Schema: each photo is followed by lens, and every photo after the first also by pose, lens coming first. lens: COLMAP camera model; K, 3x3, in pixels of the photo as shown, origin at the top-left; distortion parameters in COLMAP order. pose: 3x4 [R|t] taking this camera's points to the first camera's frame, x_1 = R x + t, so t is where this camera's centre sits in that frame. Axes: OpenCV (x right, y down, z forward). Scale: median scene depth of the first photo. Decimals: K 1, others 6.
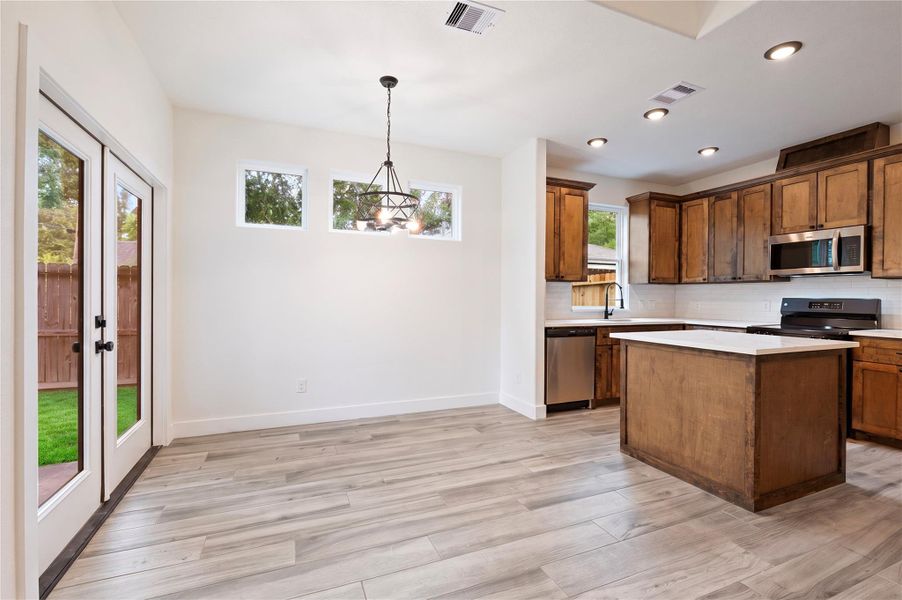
lens RADIAL K [[407.9, 0, 446.8], [0, 407.9, 297.6], [0, 0, 1]] dist [-0.004915, -0.001323]
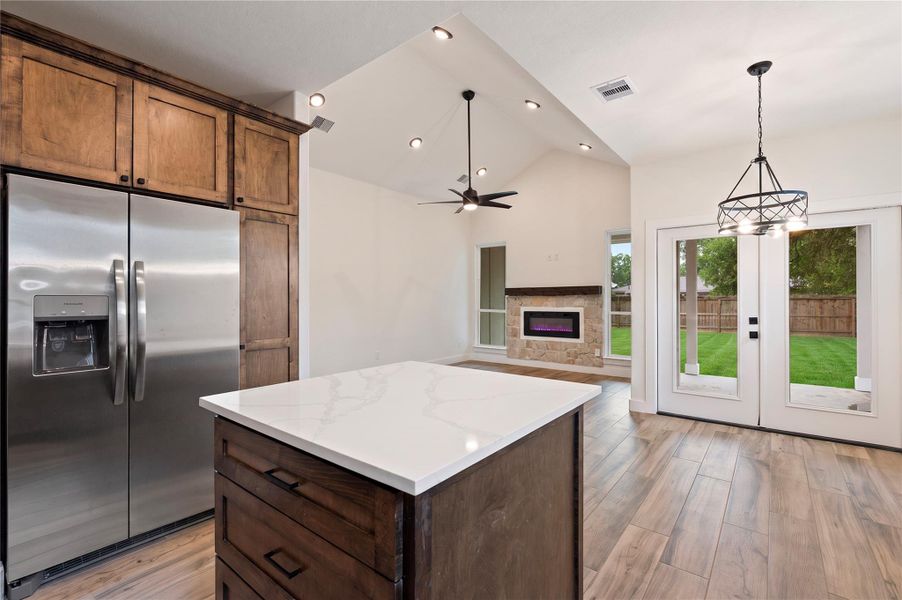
lens RADIAL K [[407.9, 0, 456.0], [0, 407.9, 299.2], [0, 0, 1]] dist [-0.004915, -0.001323]
pose [[-0.870670, -0.003241, -0.491856, 0.669665], [-0.002925, 0.999995, -0.001411, -0.016372], [0.491858, 0.000210, -0.870675, 1.119643]]
